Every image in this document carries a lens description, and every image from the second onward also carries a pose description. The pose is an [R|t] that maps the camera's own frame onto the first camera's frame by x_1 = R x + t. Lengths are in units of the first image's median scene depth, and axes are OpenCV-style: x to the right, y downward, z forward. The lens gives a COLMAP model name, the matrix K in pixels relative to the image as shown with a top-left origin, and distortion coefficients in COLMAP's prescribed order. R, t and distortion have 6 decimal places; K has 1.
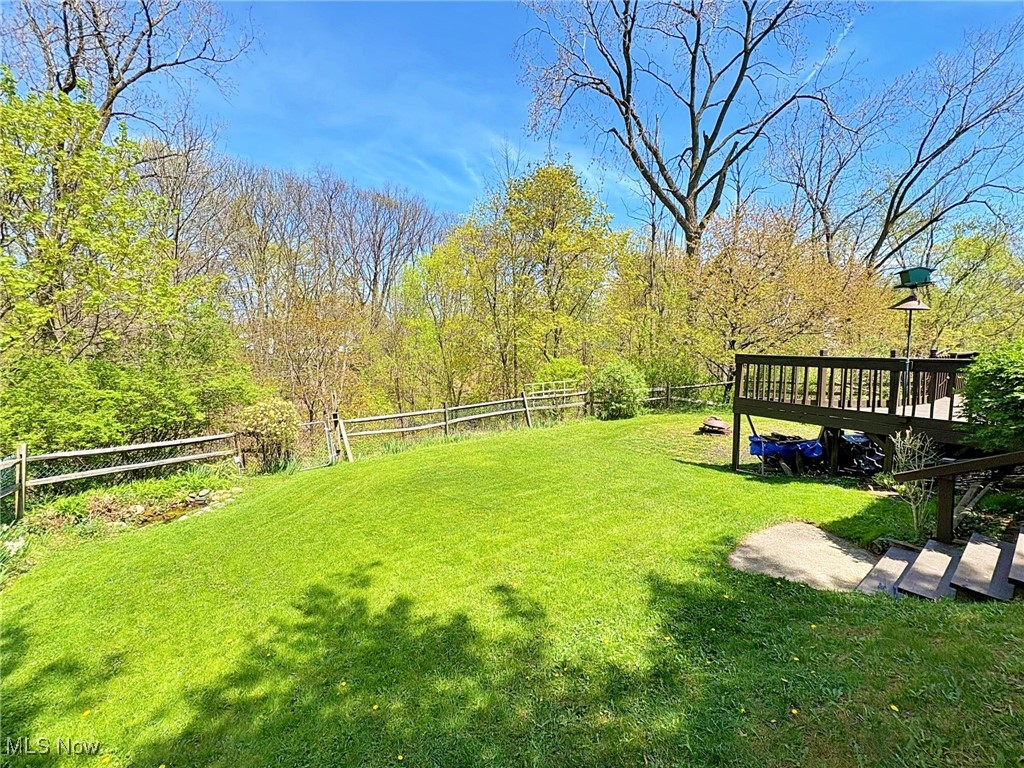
lens RADIAL K [[408.1, 0, 505.7], [0, 408.1, 387.5], [0, 0, 1]] dist [0.000015, 0.000415]
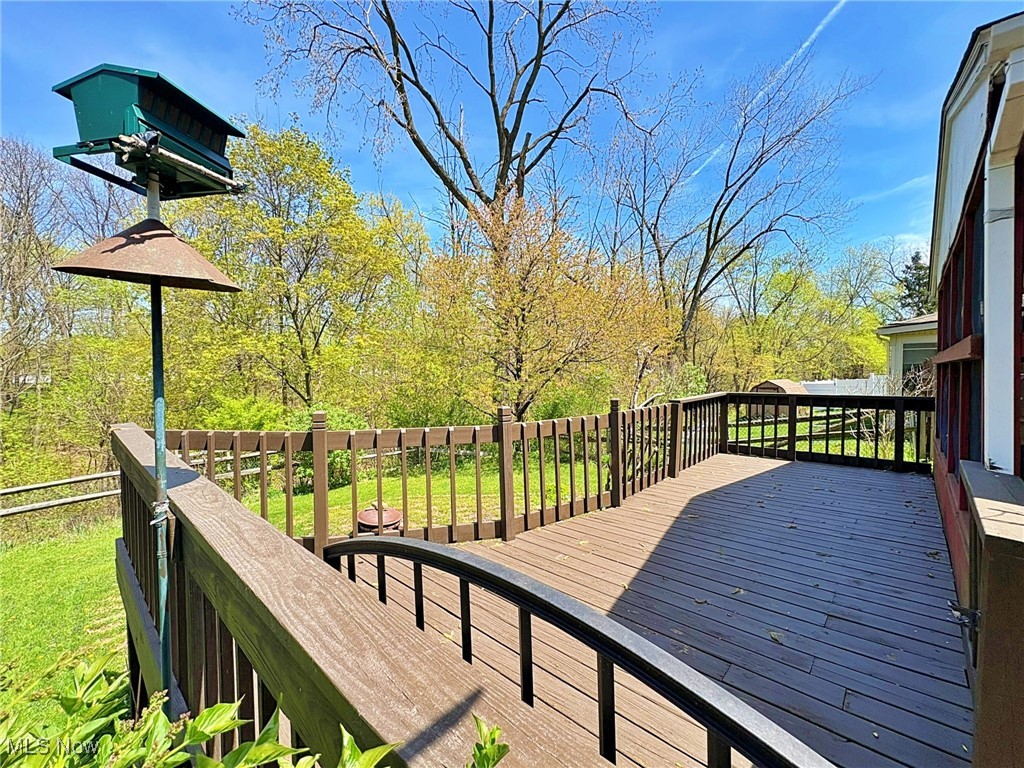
lens RADIAL K [[408.1, 0, 504.6], [0, 408.1, 385.0], [0, 0, 1]] dist [0.000015, 0.000415]
pose [[0.975998, -0.013293, 0.217372, 0.313486], [0.026246, 0.998040, -0.056814, -0.037492], [-0.216190, 0.061155, 0.974434, 0.216590]]
